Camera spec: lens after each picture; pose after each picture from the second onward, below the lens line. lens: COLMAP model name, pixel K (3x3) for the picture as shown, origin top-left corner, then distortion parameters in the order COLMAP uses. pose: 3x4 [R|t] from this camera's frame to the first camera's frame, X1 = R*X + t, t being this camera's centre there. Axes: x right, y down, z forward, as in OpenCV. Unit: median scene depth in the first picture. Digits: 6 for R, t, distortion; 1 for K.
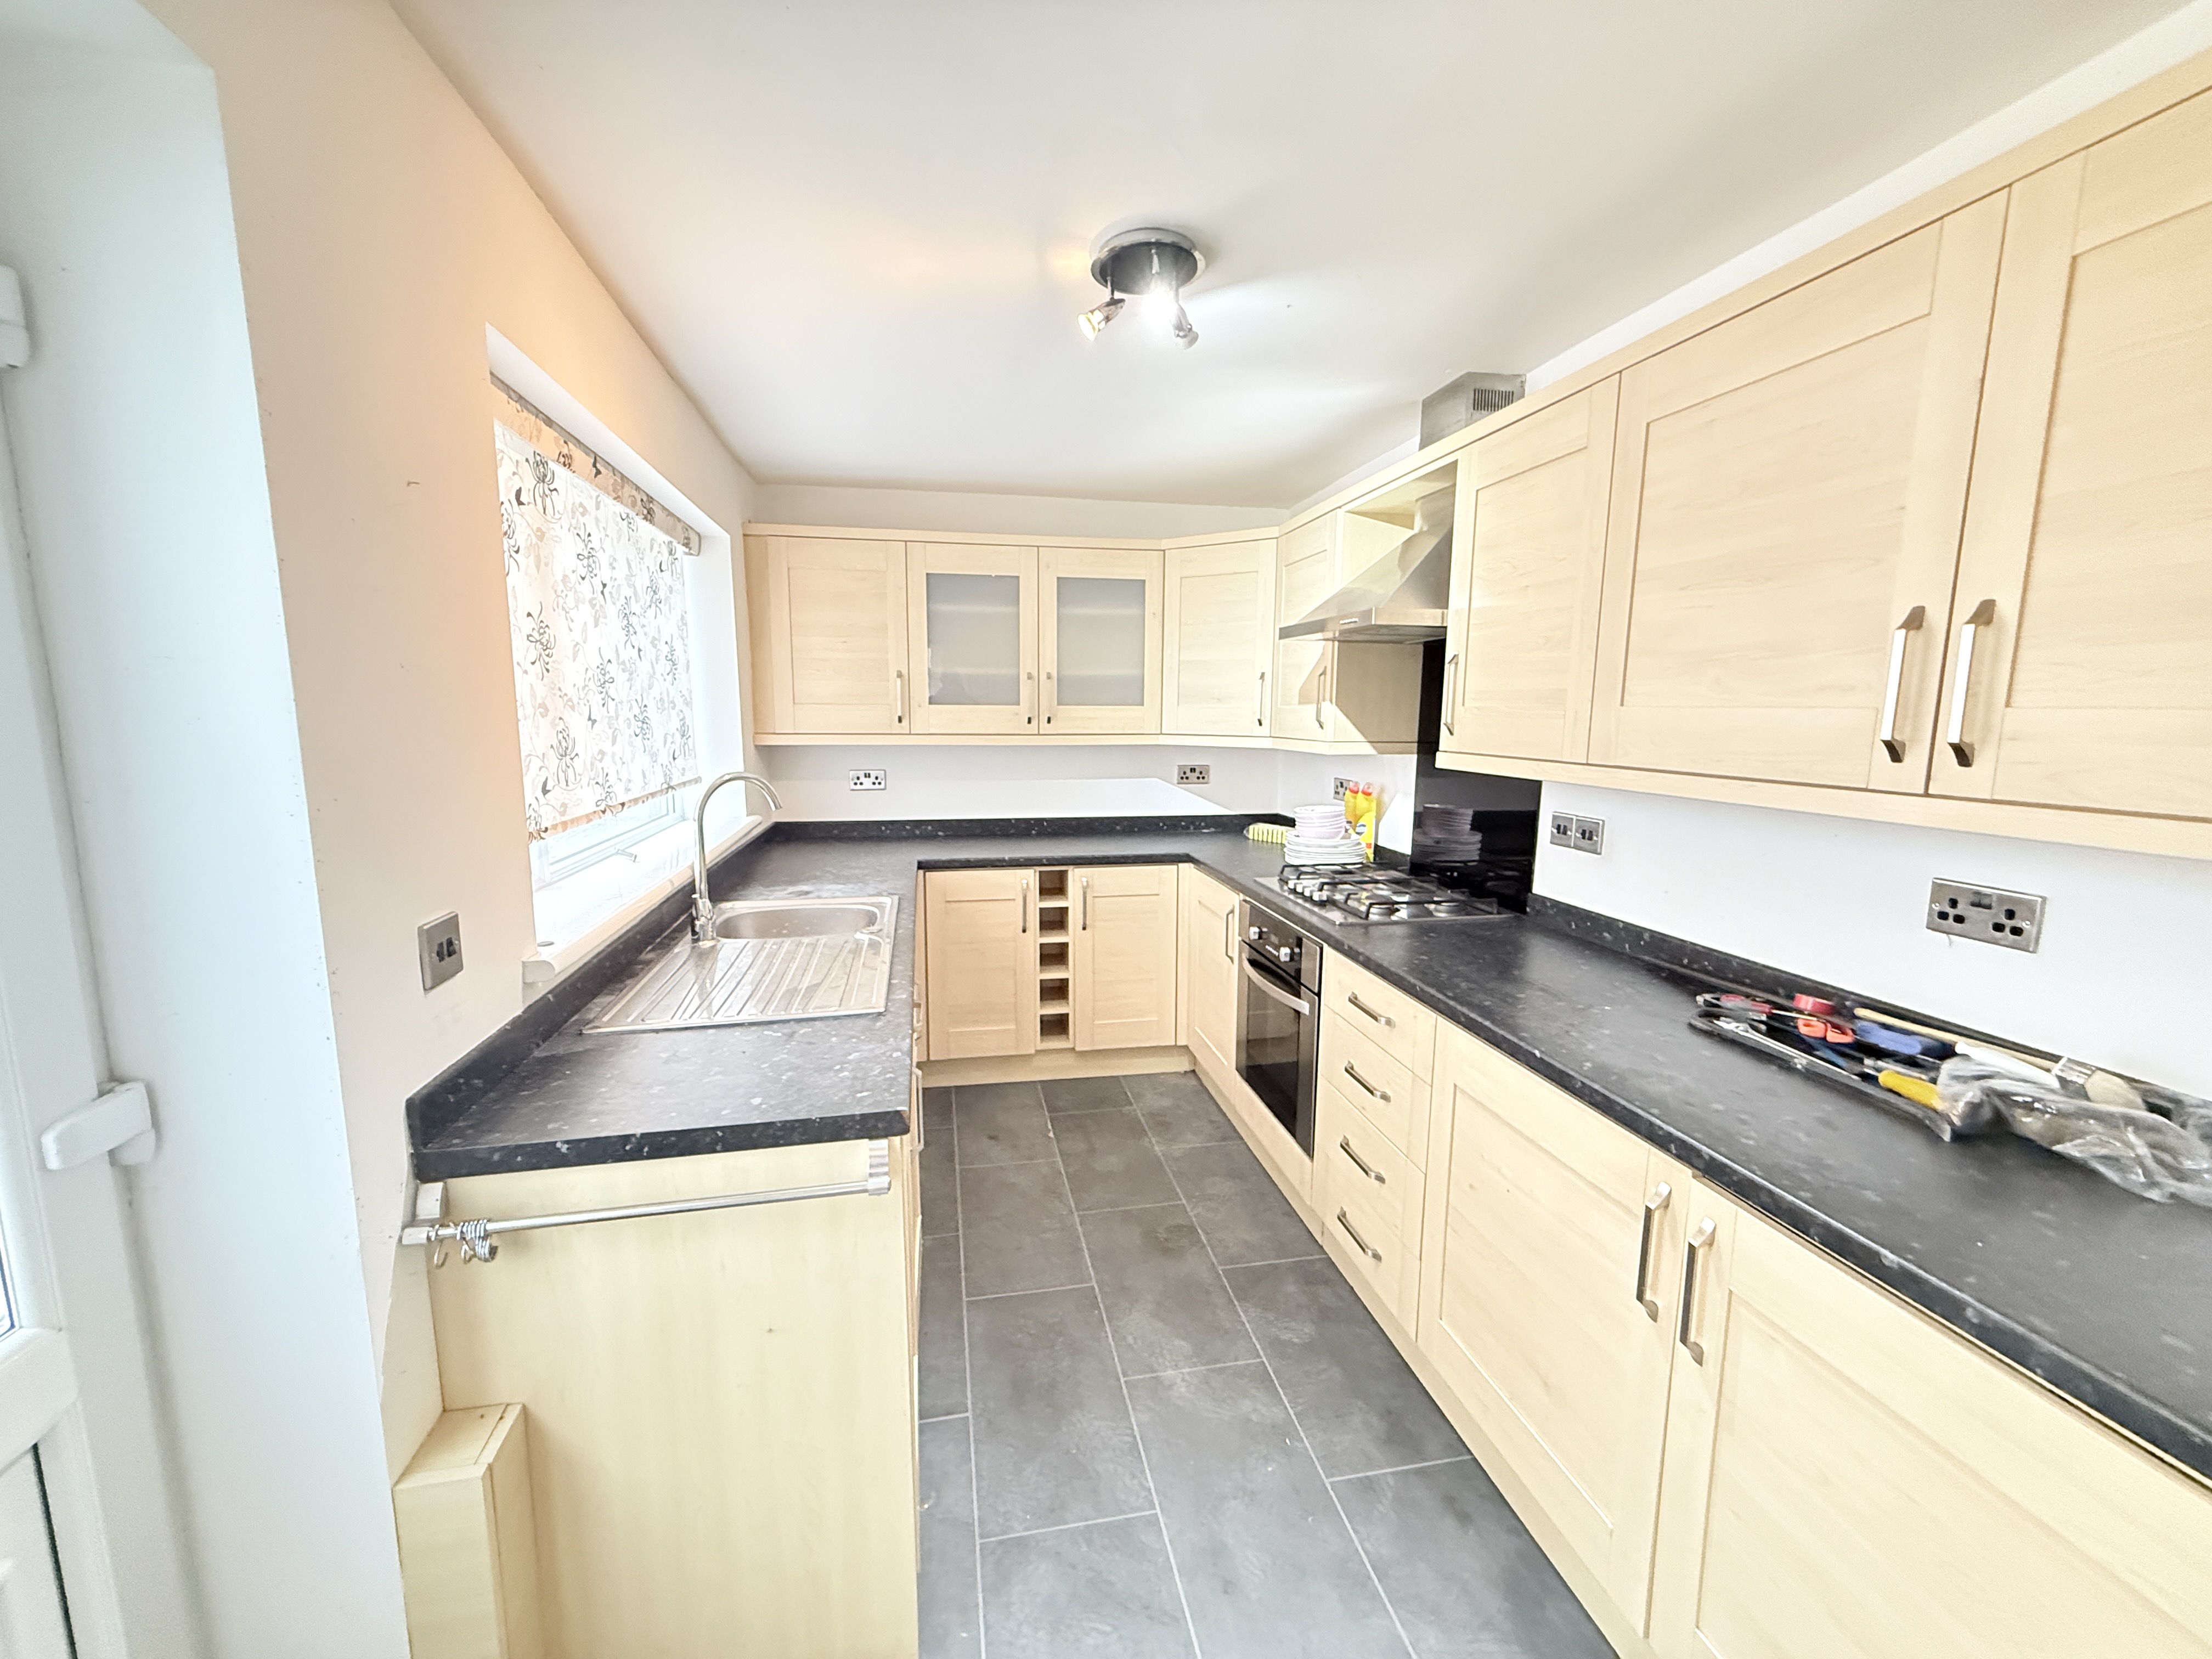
lens RADIAL K [[875.8, 0, 1104.1], [0, 875.8, 831.7], [0, 0, 1]] dist [0.001111, 0.000170]
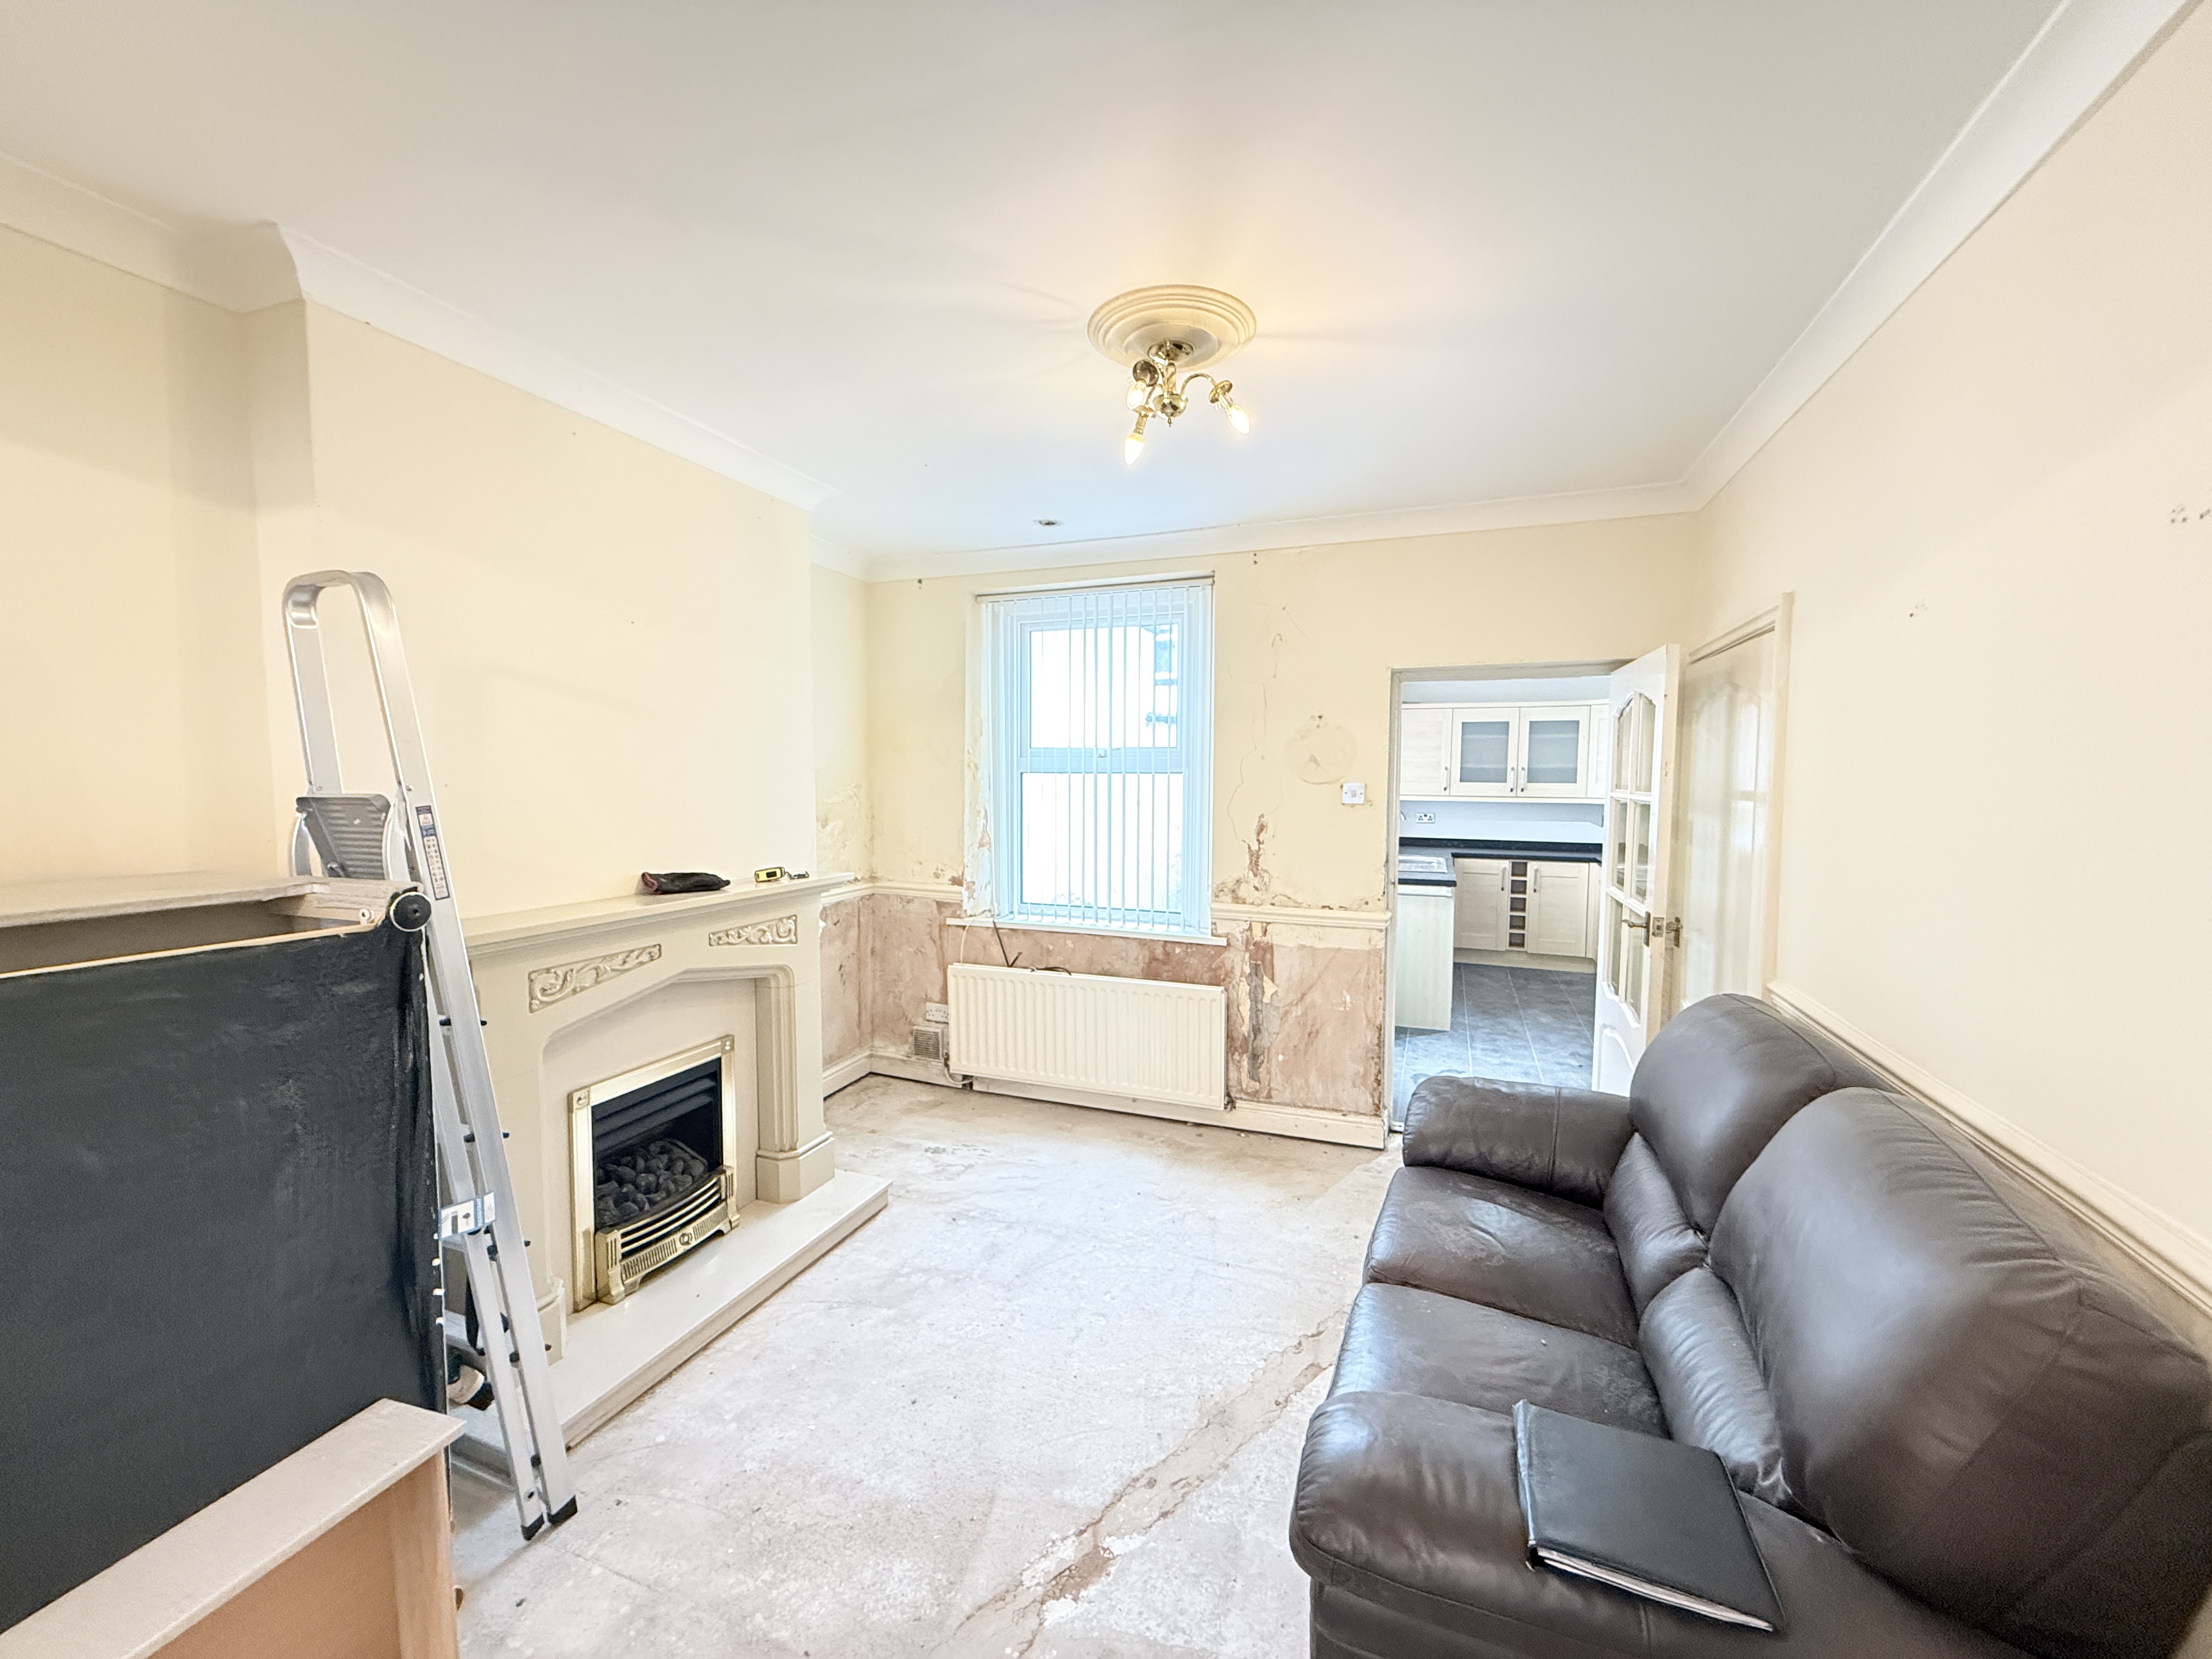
lens RADIAL K [[875.8, 0, 1098.3], [0, 875.8, 834.9], [0, 0, 1]] dist [0.001111, 0.000170]
pose [[0.842436, 0.038882, -0.537392, 0.208849], [-0.079966, 0.995369, -0.053339, 0.166532], [0.532830, 0.087908, 0.841644, -1.251099]]
